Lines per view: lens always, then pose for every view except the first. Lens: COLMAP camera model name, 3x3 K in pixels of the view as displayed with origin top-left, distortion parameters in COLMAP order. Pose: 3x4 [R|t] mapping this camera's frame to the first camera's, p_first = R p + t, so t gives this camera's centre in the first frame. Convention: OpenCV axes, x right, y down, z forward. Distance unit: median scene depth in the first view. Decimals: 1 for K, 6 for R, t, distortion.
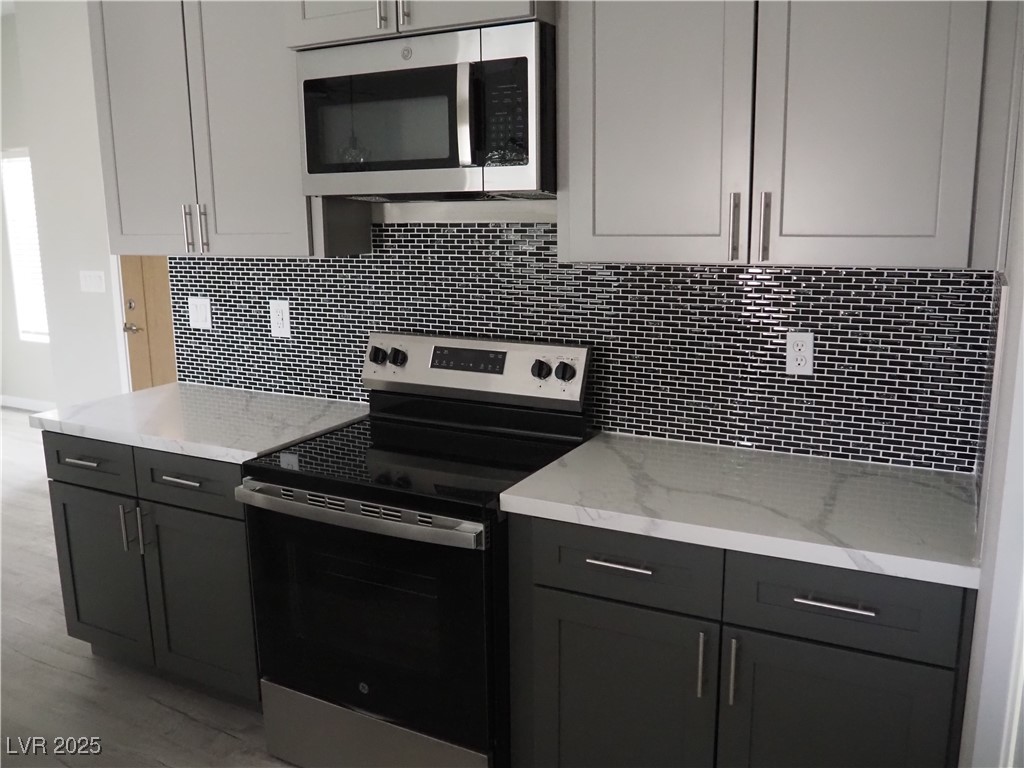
lens RADIAL K [[850.8, 0, 507.7], [0, 850.8, 386.9], [0, 0, 1]] dist [-0.064583, 0.029035]
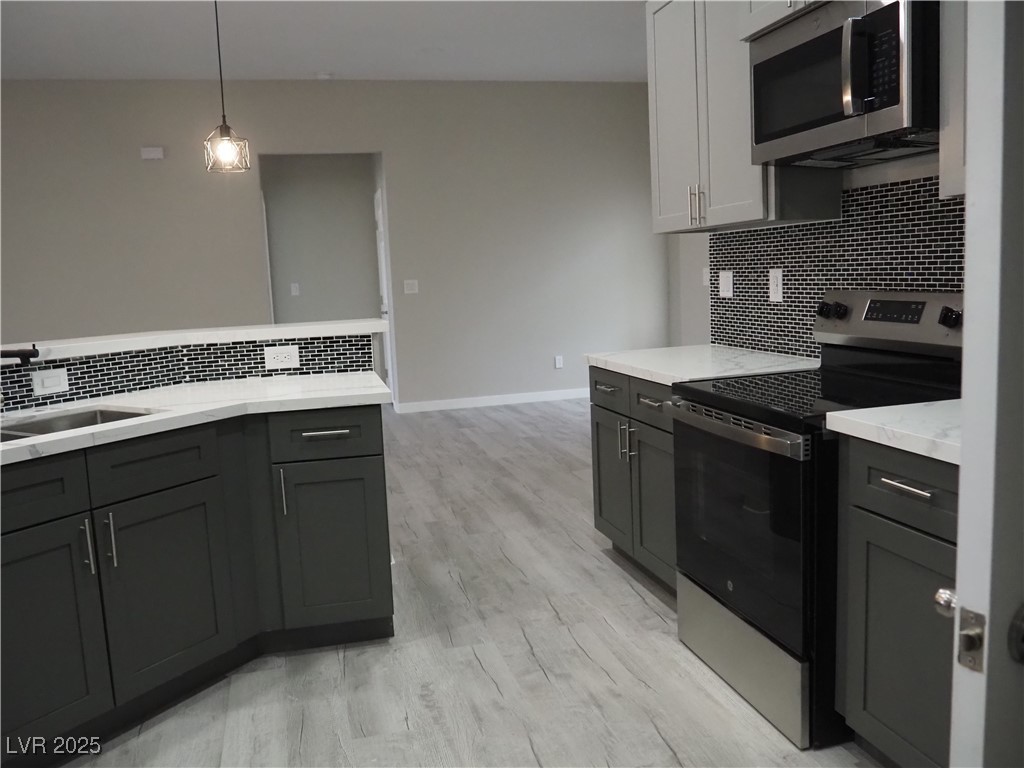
lens RADIAL K [[850.8, 0, 510.8], [0, 850.8, 387.3], [0, 0, 1]] dist [-0.064583, 0.029035]
pose [[0.674692, 0.076247, -0.734151, 0.393619], [-0.107462, 0.994199, 0.004496, 0.104637], [0.730235, 0.075860, 0.678972, -0.009033]]
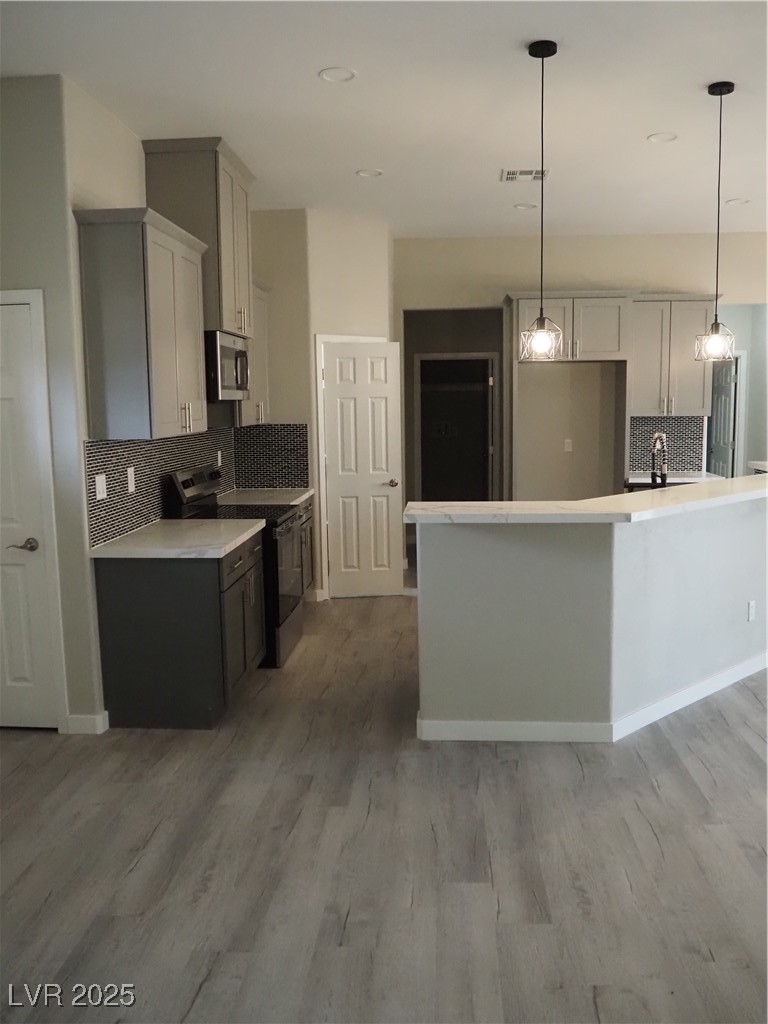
lens RADIAL K [[850.8, 0, 389.8], [0, 850.8, 519.7], [0, 0, 1]] dist [-0.064583, 0.029035]
pose [[-0.401391, -0.117602, 0.908325, -2.187515], [0.194101, 0.958275, 0.209843, -0.285807], [-0.895103, 0.260536, -0.361817, 1.385719]]
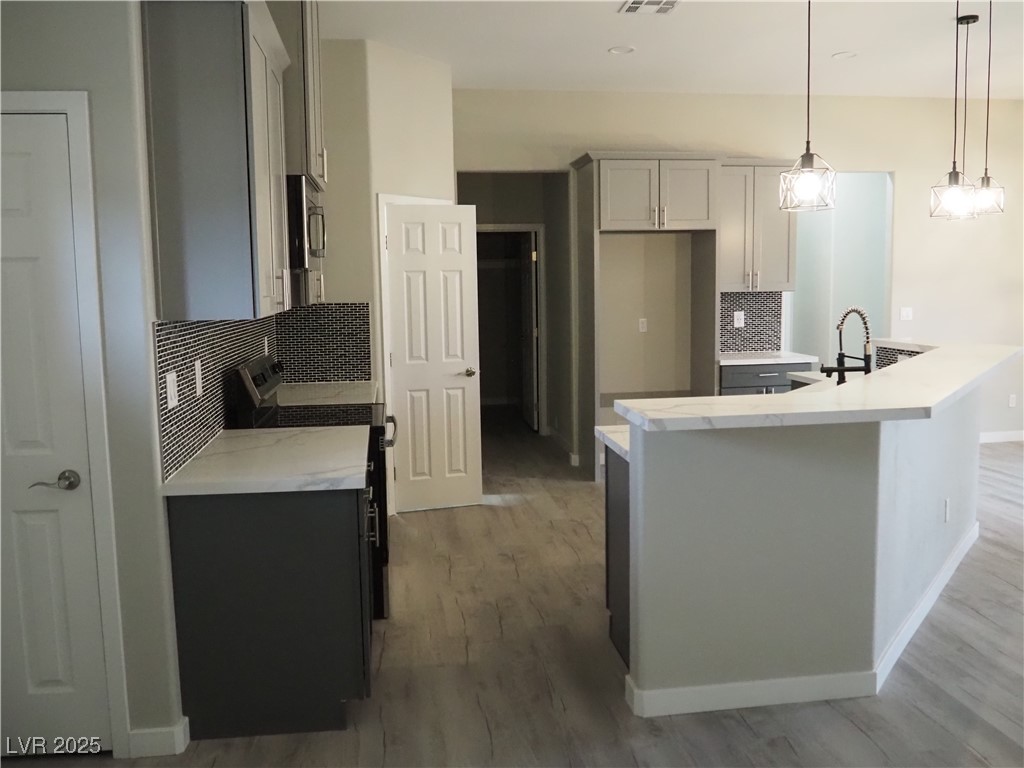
lens RADIAL K [[850.8, 0, 507.9], [0, 850.8, 387.1], [0, 0, 1]] dist [-0.064583, 0.029035]
pose [[-0.578451, -0.085574, 0.811216, -1.626559], [0.178452, 0.957117, 0.228213, -0.290769], [-0.795958, 0.276773, -0.538375, 1.522793]]
